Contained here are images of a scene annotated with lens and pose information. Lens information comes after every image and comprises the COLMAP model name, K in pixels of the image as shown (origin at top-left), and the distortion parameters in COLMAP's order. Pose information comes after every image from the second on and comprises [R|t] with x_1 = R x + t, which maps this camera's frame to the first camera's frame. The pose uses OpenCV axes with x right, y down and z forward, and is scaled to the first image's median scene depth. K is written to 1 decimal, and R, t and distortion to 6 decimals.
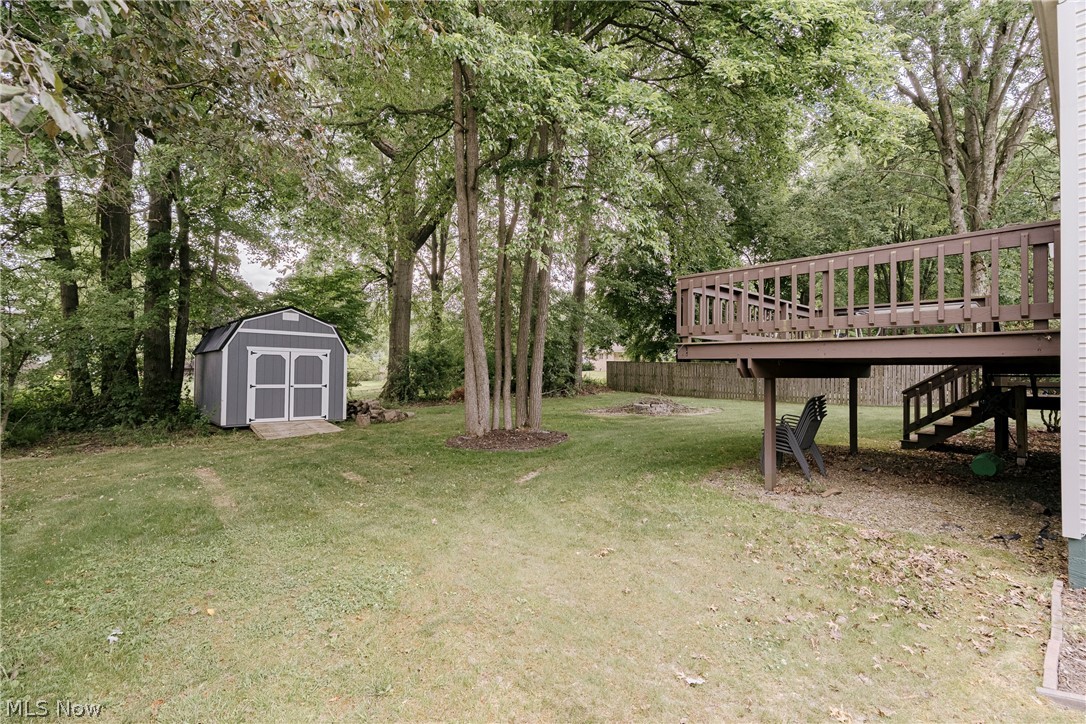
lens RADIAL K [[499.4, 0, 542.8], [0, 499.4, 361.0], [0, 0, 1]] dist [-0.002290, -0.000099]
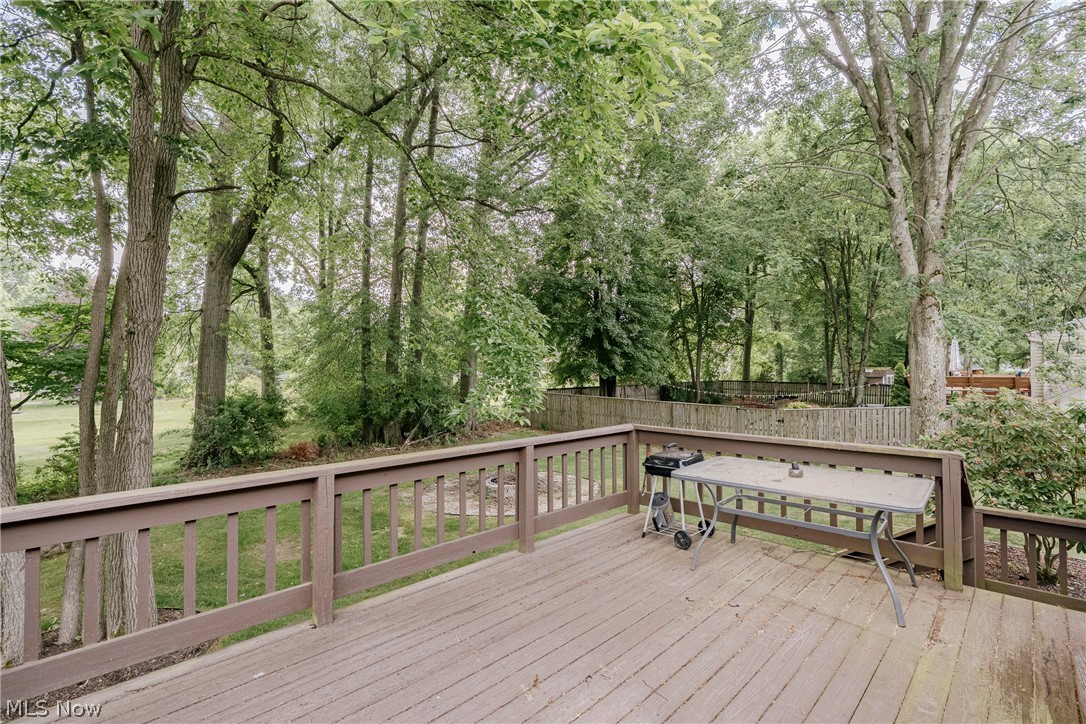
lens RADIAL K [[499.4, 0, 543.1], [0, 499.4, 360.8], [0, 0, 1]] dist [-0.002290, -0.000099]
pose [[0.998183, -0.012905, 0.058850, 0.275492], [0.012740, 0.999914, 0.003183, -0.111437], [-0.058886, -0.002427, 0.998262, 0.314949]]
